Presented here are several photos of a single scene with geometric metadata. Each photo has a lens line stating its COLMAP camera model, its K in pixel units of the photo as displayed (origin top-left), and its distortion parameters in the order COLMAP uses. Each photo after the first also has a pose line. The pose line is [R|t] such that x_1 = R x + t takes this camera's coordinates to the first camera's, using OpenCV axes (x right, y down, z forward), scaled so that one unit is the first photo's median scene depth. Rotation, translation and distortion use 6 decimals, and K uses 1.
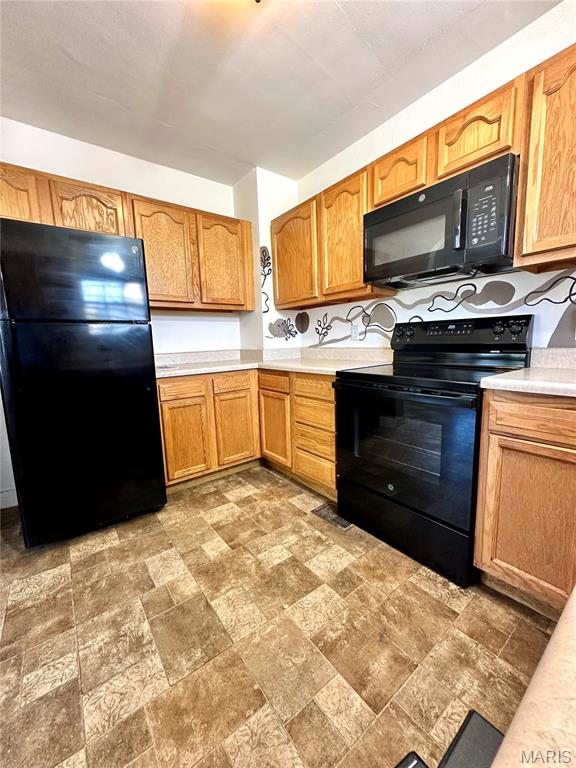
lens RADIAL K [[305.3, 0, 288.0], [0, 305.3, 384.0], [0, 0, 1]] dist [-0.002105, -0.000048]
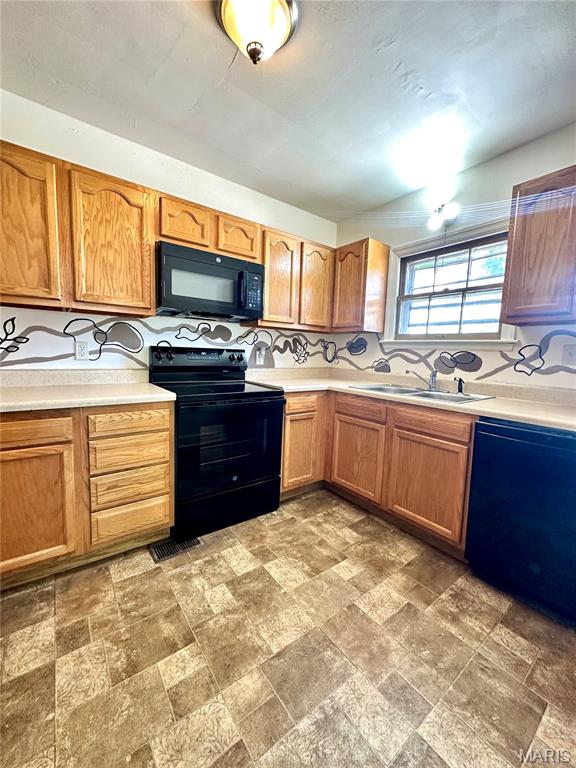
lens RADIAL K [[305.3, 0, 288.0], [0, 305.3, 384.0], [0, 0, 1]] dist [-0.002105, -0.000048]
pose [[0.005596, -0.076177, 0.997079, -0.857062], [0.104406, 0.991689, 0.075179, -0.123345], [-0.994519, 0.103680, 0.013503, 0.662785]]
